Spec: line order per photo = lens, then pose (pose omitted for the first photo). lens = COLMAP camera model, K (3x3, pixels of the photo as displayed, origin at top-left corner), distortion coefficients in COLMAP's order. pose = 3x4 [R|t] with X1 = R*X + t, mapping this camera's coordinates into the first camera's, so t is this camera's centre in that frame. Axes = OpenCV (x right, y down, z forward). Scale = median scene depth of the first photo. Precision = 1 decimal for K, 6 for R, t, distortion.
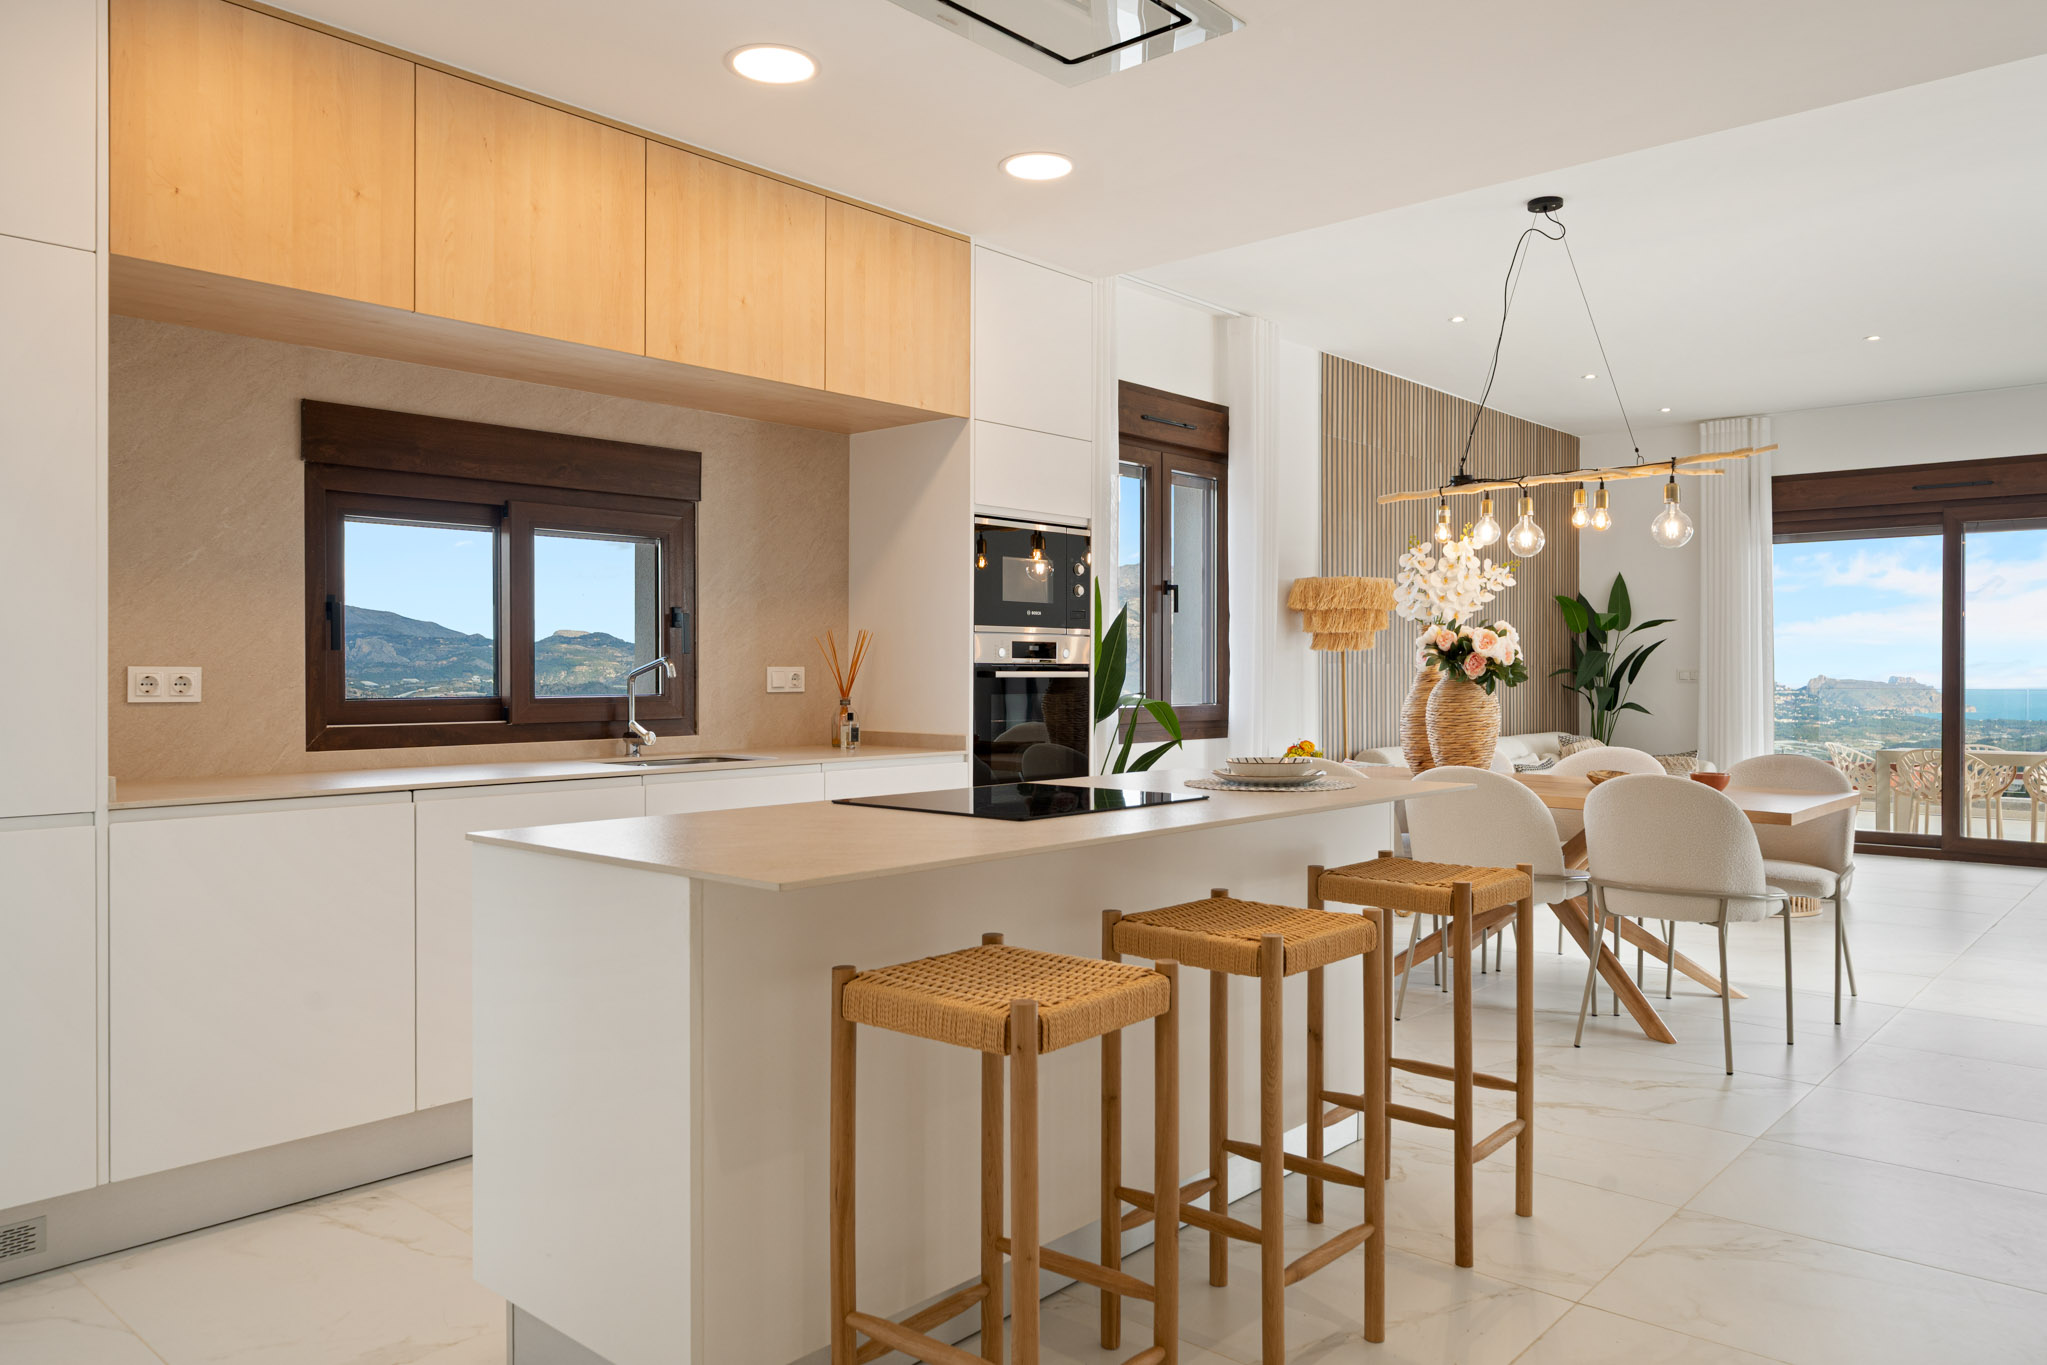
lens RADIAL K [[1380.1, 0, 1090.5], [0, 1380.1, 681.7], [0, 0, 1]] dist [0.006235, 0.004008]
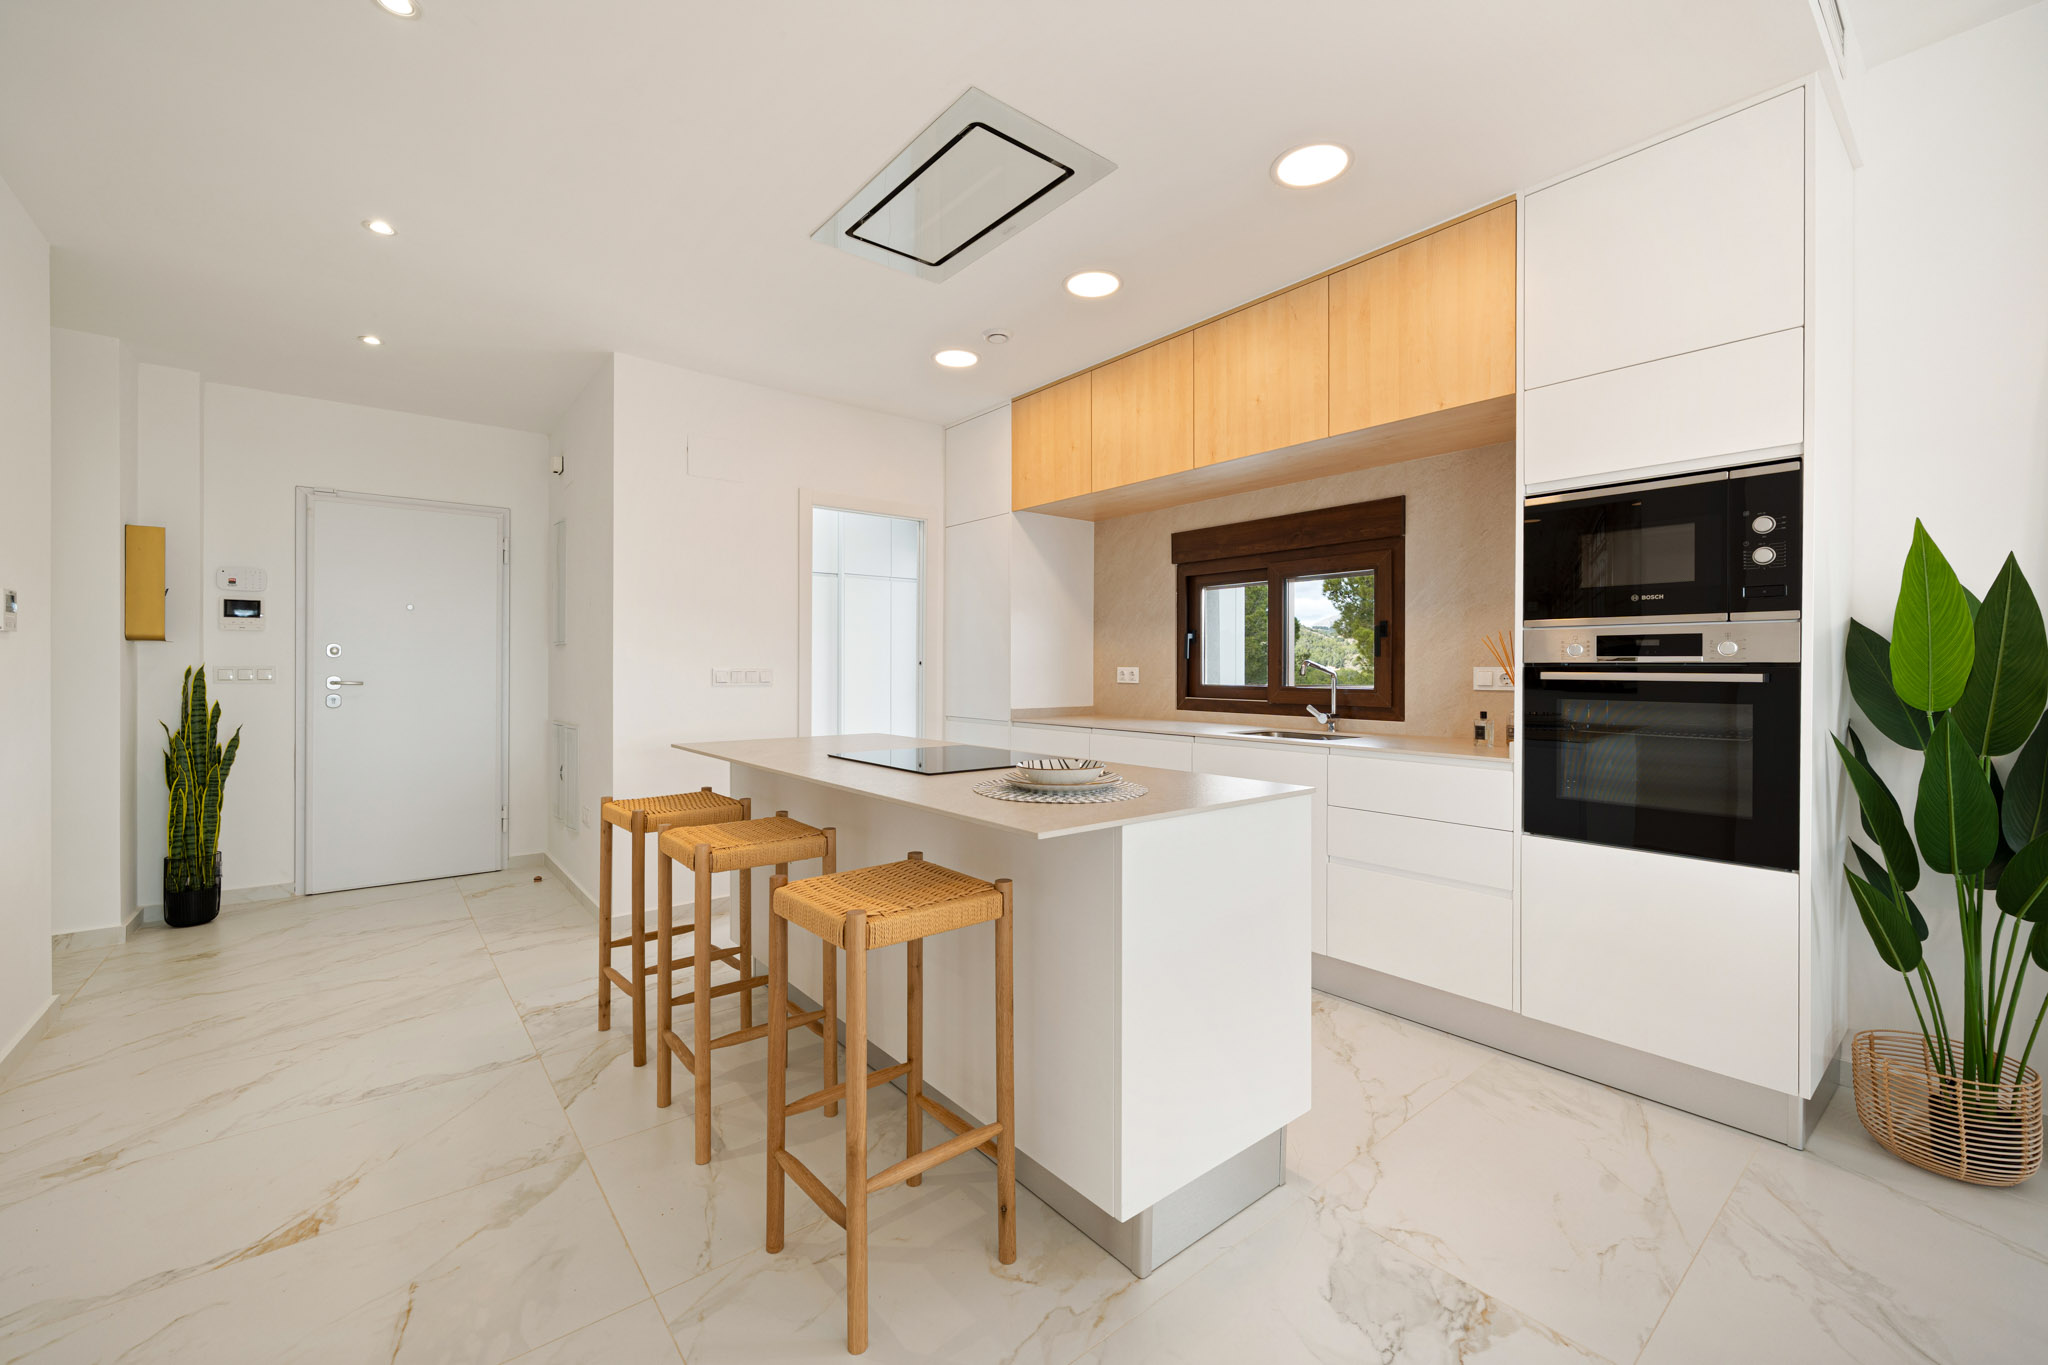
lens RADIAL K [[815.0, 0, 1014.2], [0, 815.0, 676.1], [0, 0, 1]] dist [-0.001512, 0.000151]
pose [[-0.179581, 0.011272, -0.983679, 0.552097], [-0.009220, 0.999871, 0.013140, -0.009708], [0.983700, 0.011429, -0.179454, 0.855401]]
